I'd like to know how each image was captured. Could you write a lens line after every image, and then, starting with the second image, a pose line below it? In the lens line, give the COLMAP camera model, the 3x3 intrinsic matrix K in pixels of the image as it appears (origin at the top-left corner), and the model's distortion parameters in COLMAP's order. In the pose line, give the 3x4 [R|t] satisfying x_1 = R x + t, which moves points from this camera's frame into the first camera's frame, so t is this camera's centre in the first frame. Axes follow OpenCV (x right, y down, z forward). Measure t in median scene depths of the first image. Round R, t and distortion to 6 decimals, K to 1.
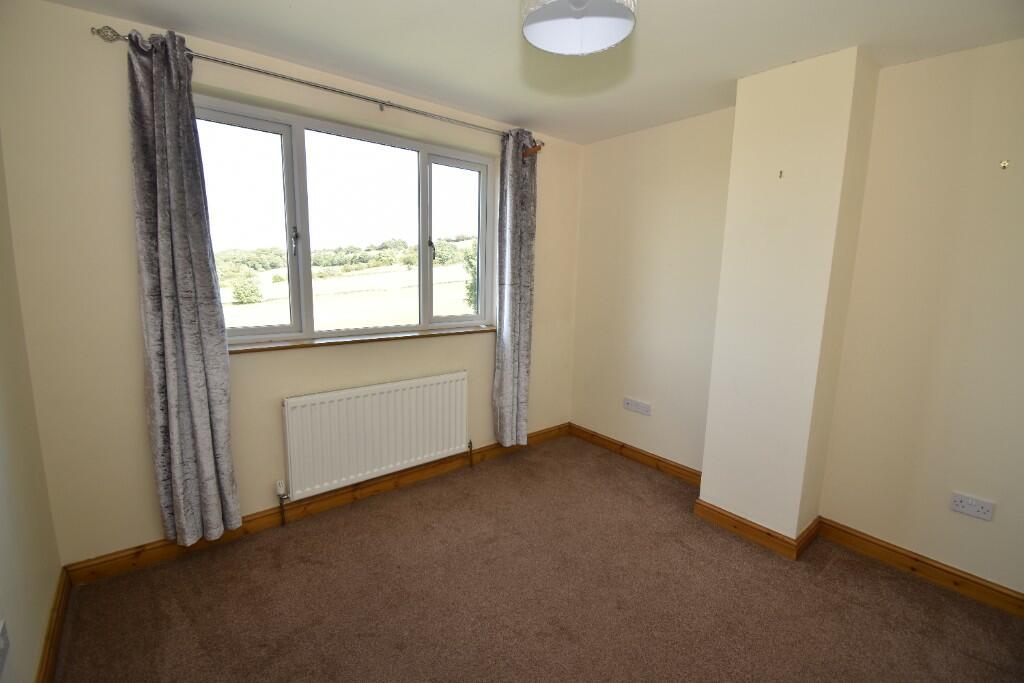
lens RADIAL K [[444.3, 0, 522.5], [0, 444.3, 343.2], [0, 0, 1]] dist [0.001765, -0.016904]
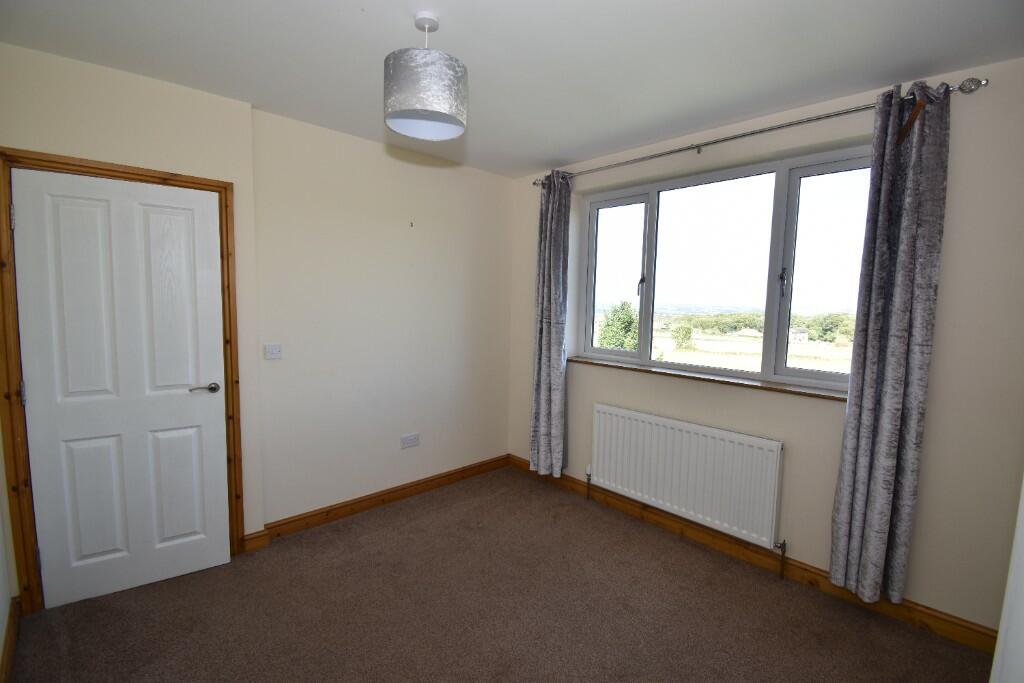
lens RADIAL K [[444.3, 0, 522.5], [0, 444.3, 343.2], [0, 0, 1]] dist [0.001765, -0.016904]
pose [[0.080325, 0.073260, -0.994073, 0.643680], [-0.180425, 0.981890, 0.057783, -0.074882], [0.980303, 0.174714, 0.092088, 0.539962]]
